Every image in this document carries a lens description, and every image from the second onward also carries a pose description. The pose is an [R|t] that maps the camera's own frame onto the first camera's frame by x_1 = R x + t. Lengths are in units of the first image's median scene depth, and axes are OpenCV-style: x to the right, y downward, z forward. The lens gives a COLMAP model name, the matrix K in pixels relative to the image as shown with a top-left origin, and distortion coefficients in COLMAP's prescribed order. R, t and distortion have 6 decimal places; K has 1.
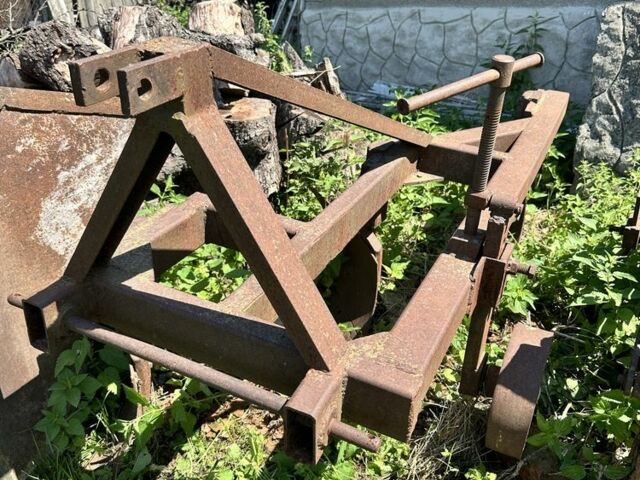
lens RADIAL K [[603.0, 0, 321.1], [0, 603.0, 241.9], [0, 0, 1]] dist [-0.043715, 0.000000]
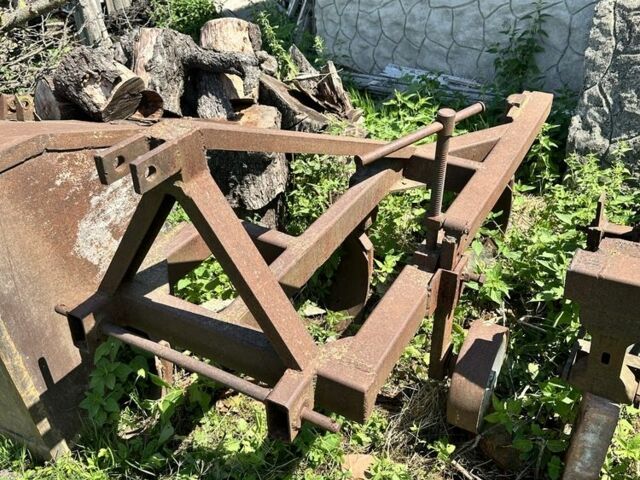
lens RADIAL K [[603.0, 0, 319.2], [0, 603.0, 238.8], [0, 0, 1]] dist [-0.043715, 0.000000]
pose [[0.998423, -0.011607, -0.054920, 0.079785], [0.014845, 0.998153, 0.058916, -0.091241], [0.054134, -0.059639, 0.996751, -0.171179]]
